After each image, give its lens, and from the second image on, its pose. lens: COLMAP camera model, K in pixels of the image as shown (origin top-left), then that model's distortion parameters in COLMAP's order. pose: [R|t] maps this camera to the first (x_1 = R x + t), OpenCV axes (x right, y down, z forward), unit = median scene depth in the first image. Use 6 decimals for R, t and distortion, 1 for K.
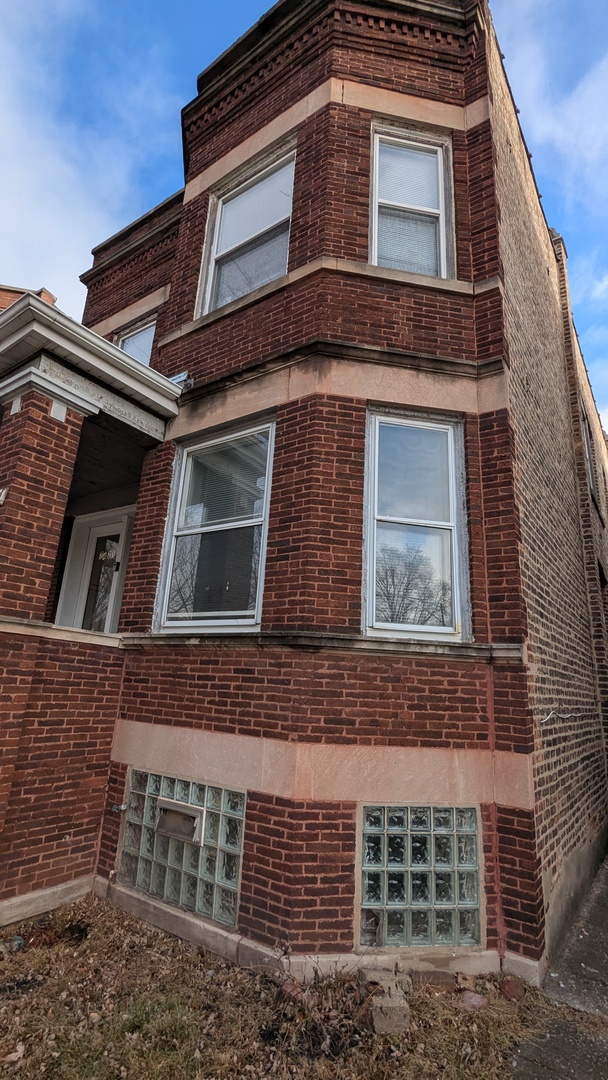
lens RADIAL K [[510.6, 0, 304.7], [0, 510.6, 540.0], [0, 0, 1]] dist [-0.002179, 0.000640]
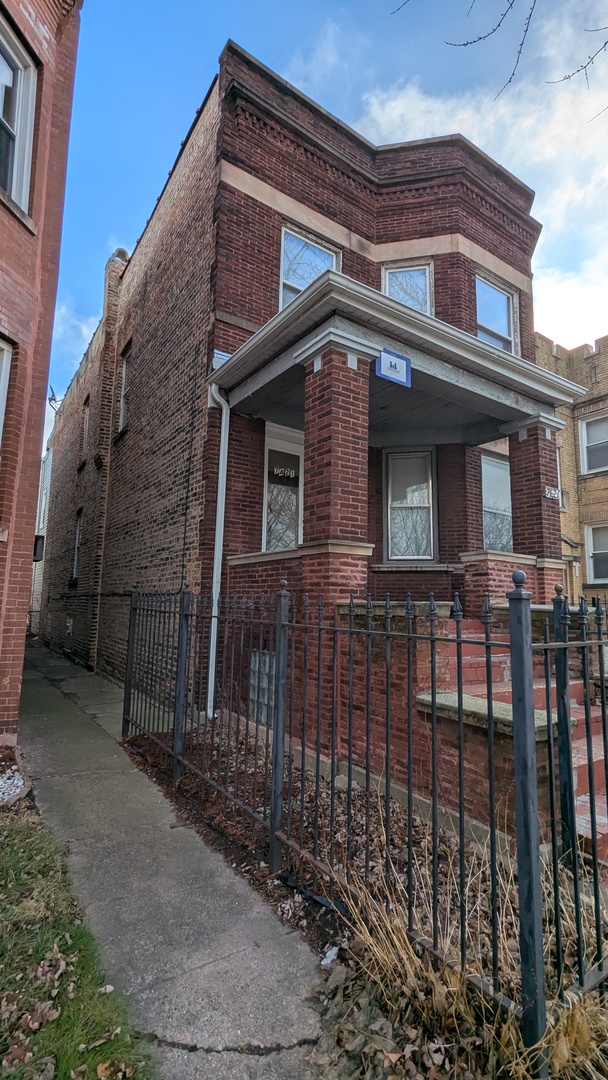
lens RADIAL K [[510.6, 0, 301.5], [0, 510.6, 539.0], [0, 0, 1]] dist [-0.002179, 0.000640]
pose [[0.353358, 0.063880, 0.933305, -2.329651], [-0.251989, 0.967290, 0.029199, 0.213717], [-0.900911, -0.245500, 0.357896, 1.026426]]
